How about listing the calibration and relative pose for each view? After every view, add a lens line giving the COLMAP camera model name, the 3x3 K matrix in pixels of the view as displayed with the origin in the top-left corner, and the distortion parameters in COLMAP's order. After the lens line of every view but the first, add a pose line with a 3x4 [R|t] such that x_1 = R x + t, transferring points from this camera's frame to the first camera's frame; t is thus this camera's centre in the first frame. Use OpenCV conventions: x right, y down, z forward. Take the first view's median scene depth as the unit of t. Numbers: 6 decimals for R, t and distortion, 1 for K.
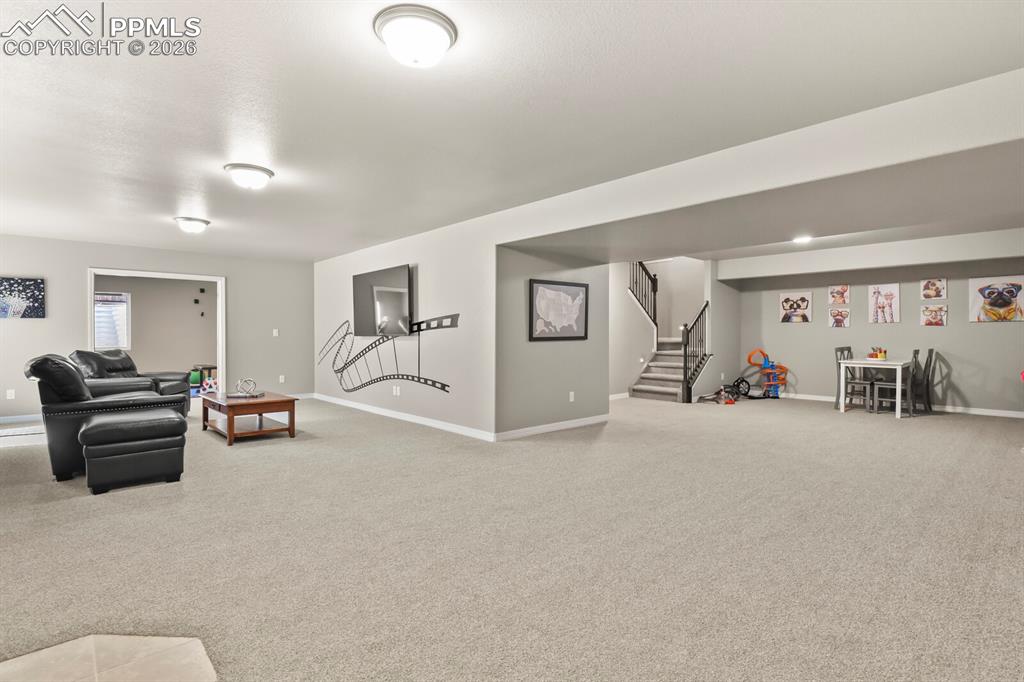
lens RADIAL K [[497.7, 0, 515.4], [0, 497.7, 336.3], [0, 0, 1]] dist [0.000494, -0.007687]
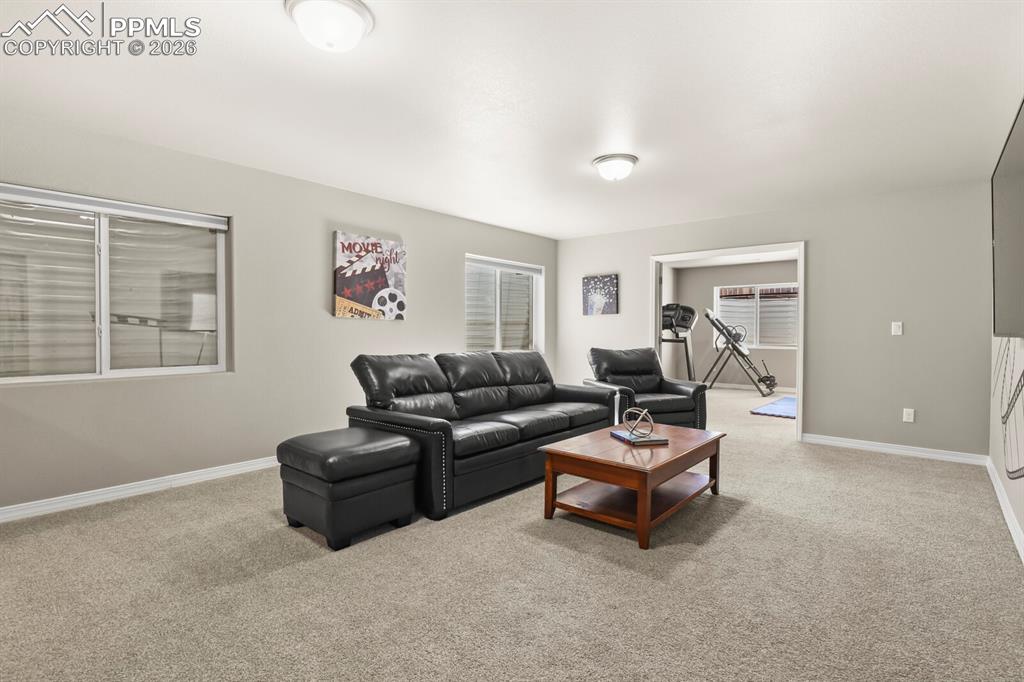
lens RADIAL K [[497.7, 0, 515.4], [0, 497.7, 336.3], [0, 0, 1]] dist [0.000494, -0.007687]
pose [[0.111671, 0.012665, -0.993665, 0.009611], [-0.006333, 0.999908, 0.012033, -0.002138], [0.993725, 0.004949, 0.111740, 0.598894]]
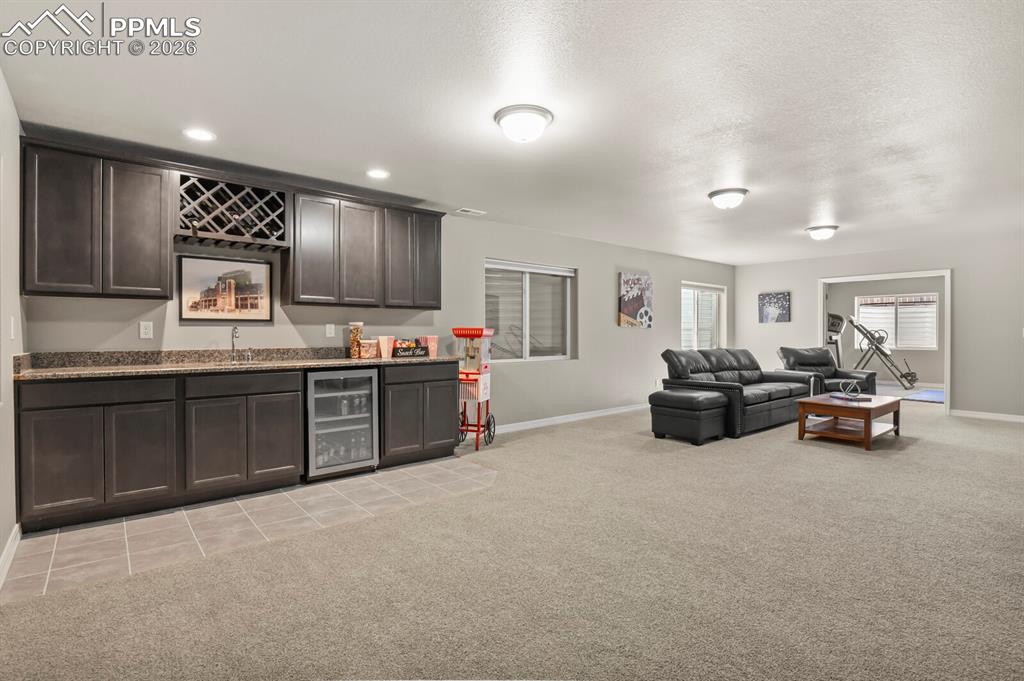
lens RADIAL K [[497.7, 0, 515.4], [0, 497.7, 335.8], [0, 0, 1]] dist [0.000494, -0.007687]
pose [[-0.055068, 0.004826, -0.998471, 0.350069], [-0.004239, 0.999978, 0.005067, -0.003041], [0.998474, 0.004512, -0.055047, 0.303436]]
